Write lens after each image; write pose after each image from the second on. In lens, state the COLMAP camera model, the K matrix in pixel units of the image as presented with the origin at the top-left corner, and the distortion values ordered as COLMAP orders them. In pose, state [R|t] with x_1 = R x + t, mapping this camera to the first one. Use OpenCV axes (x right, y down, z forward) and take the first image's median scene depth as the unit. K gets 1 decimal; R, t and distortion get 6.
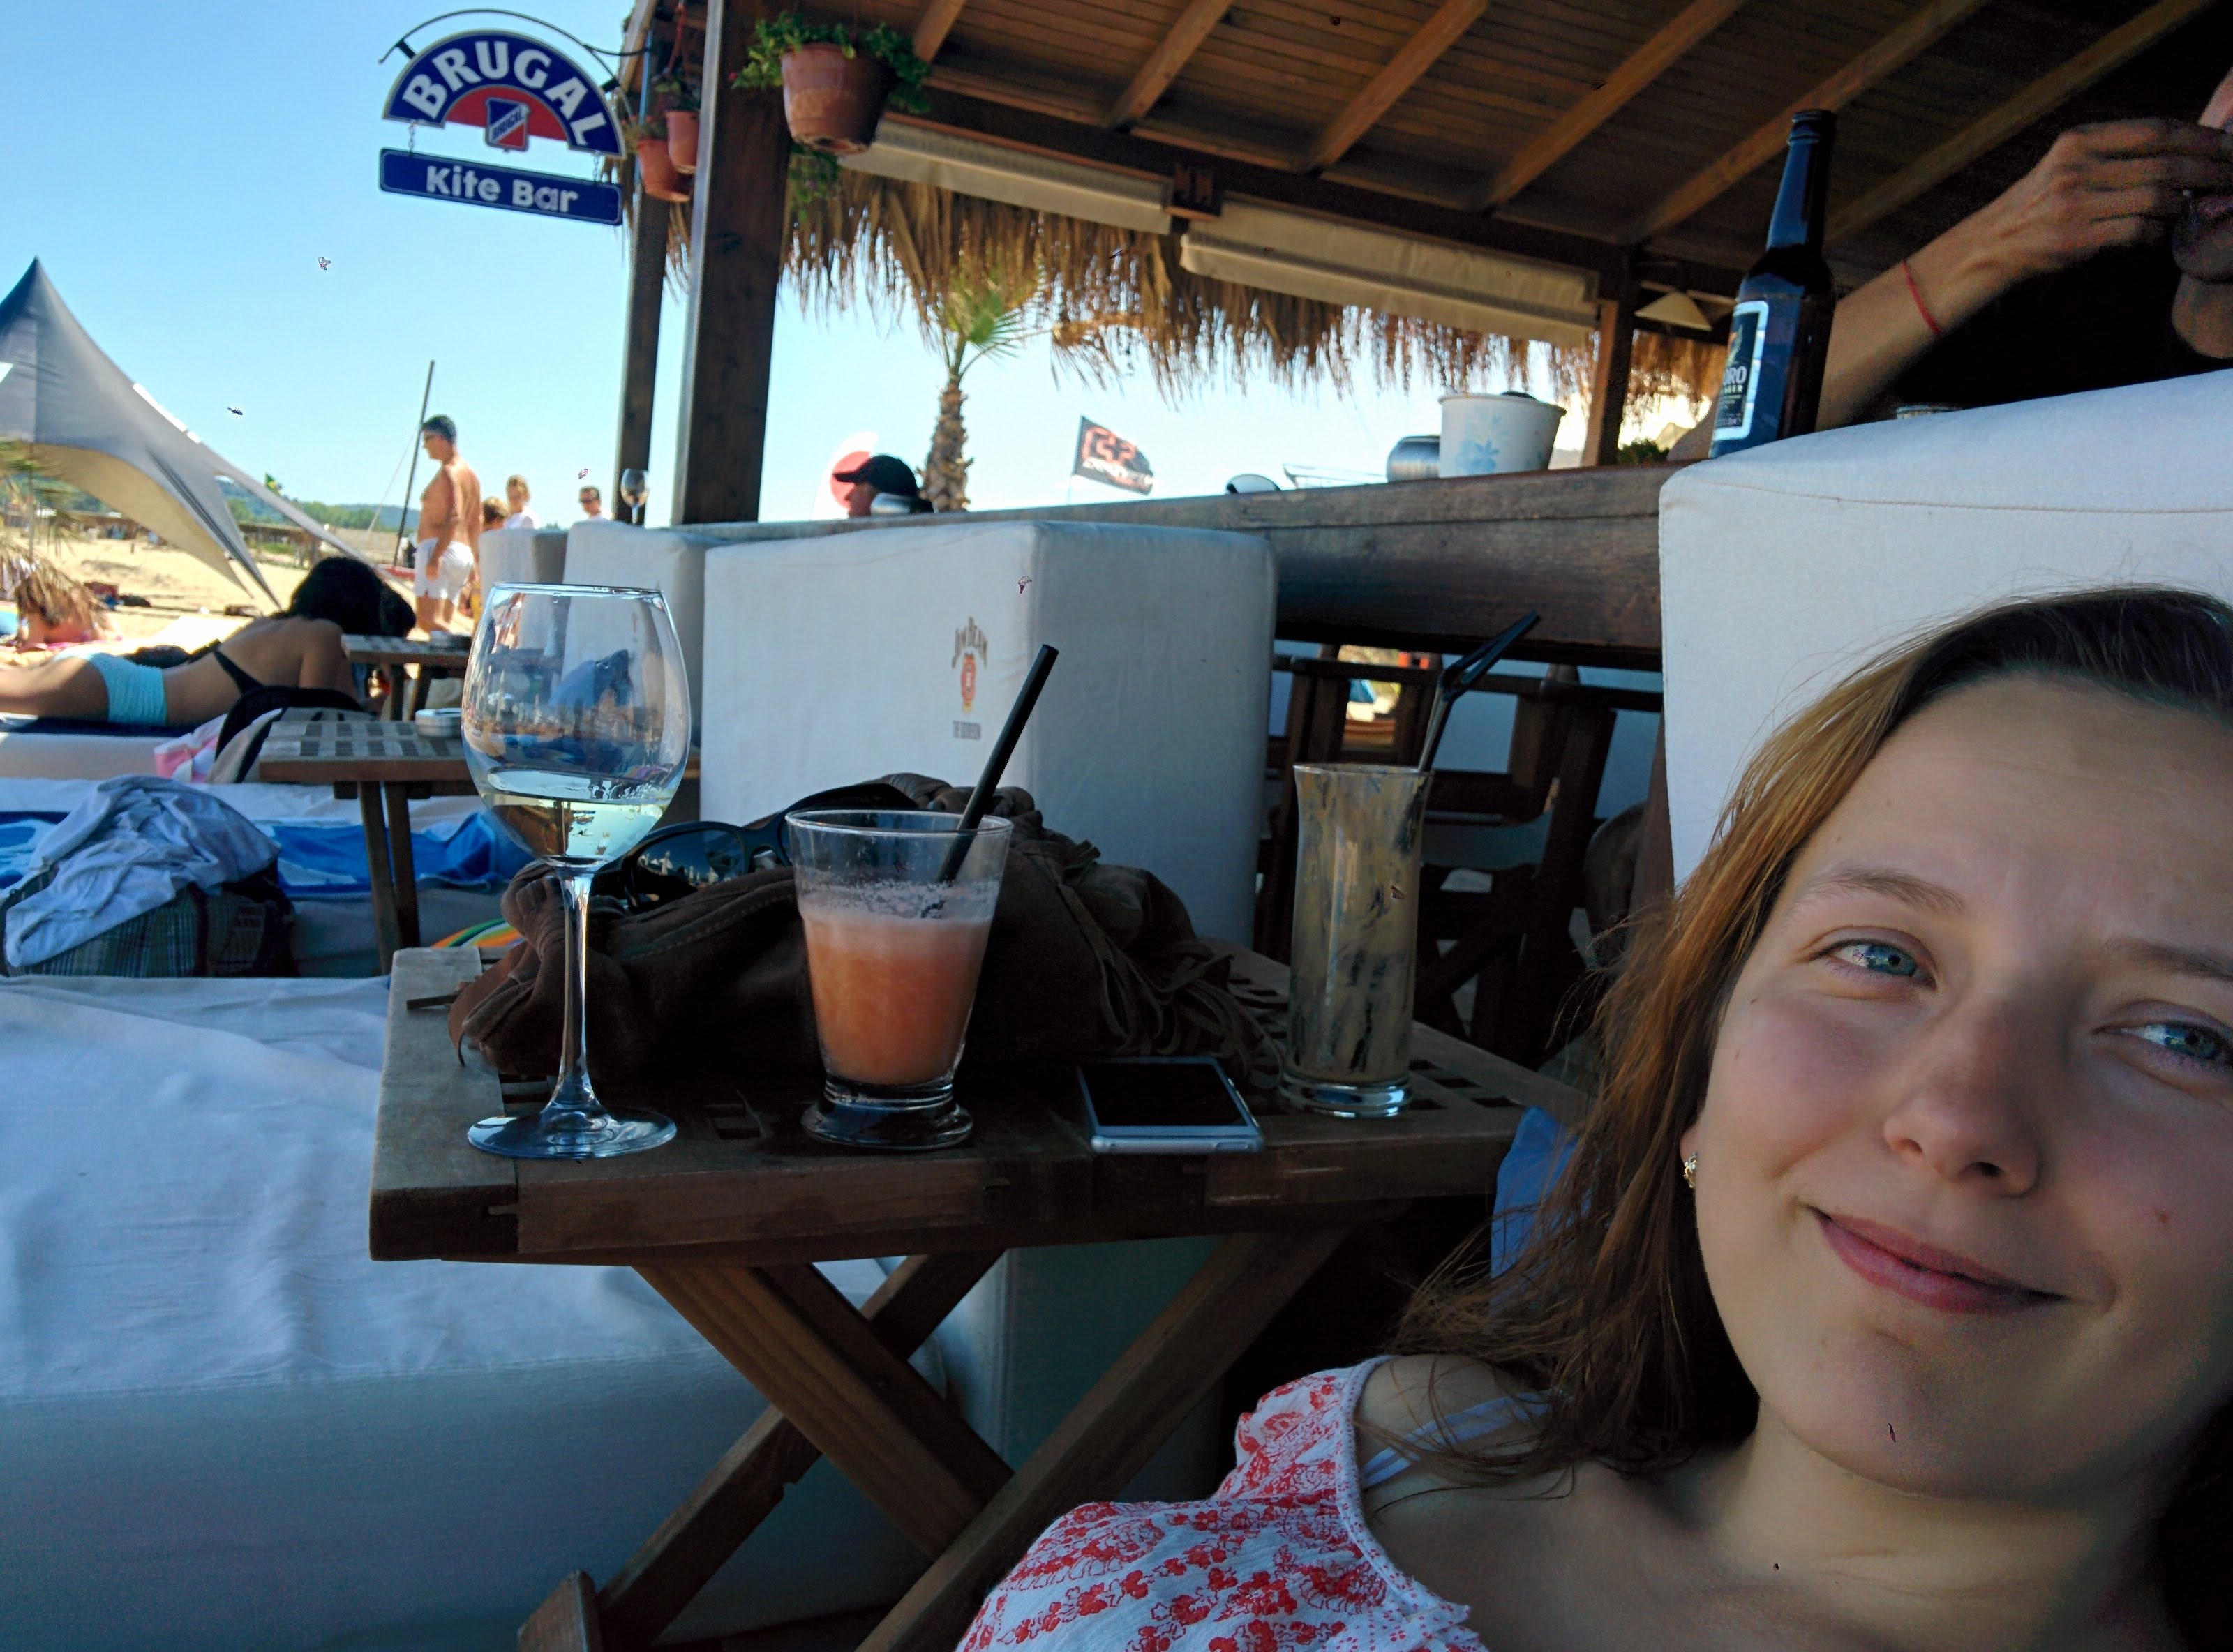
lens RADIAL K [[1775.9, 0, 1116.5], [0, 1775.9, 826.0], [0, 0, 1]] dist [-0.008837, -0.008511]
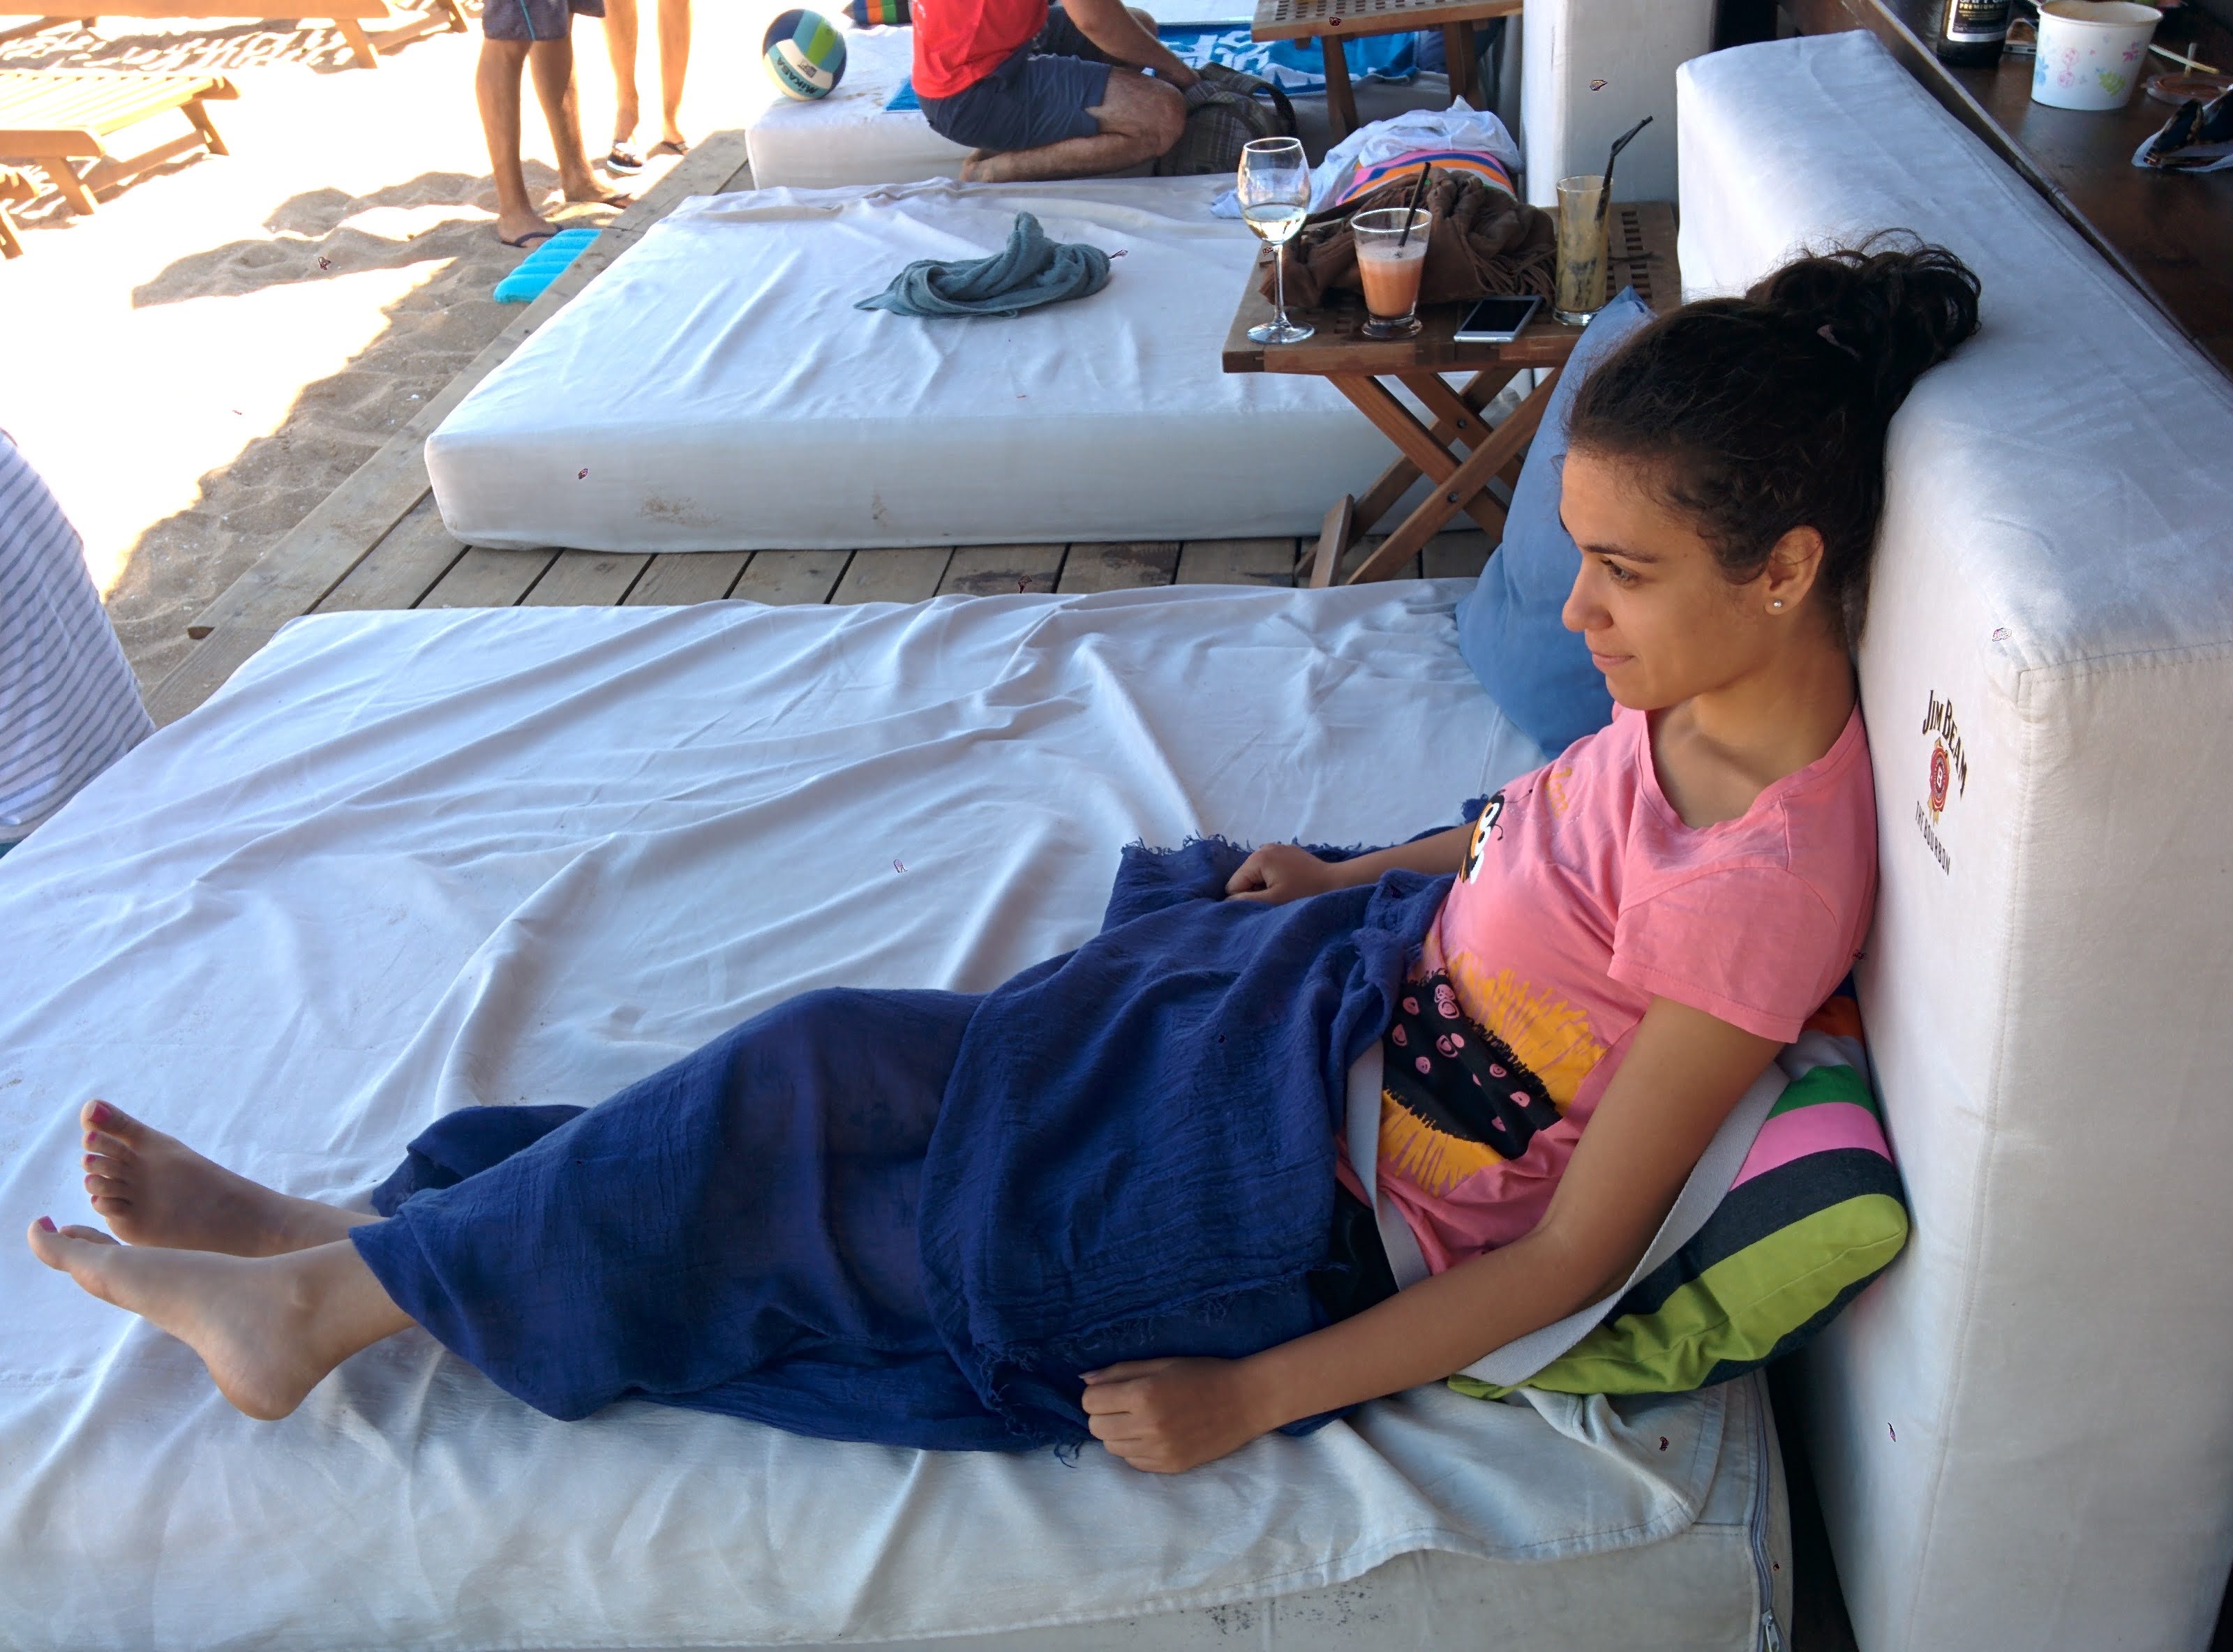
lens RADIAL K [[1775.9, 0, 1116.5], [0, 1775.9, 826.0], [0, 0, 1]] dist [-0.008837, -0.008511]
pose [[0.845739, 0.172835, -0.504831, 0.174028], [0.099907, 0.878068, 0.467991, -0.082527], [0.524161, -0.446234, 0.725348, -0.267191]]
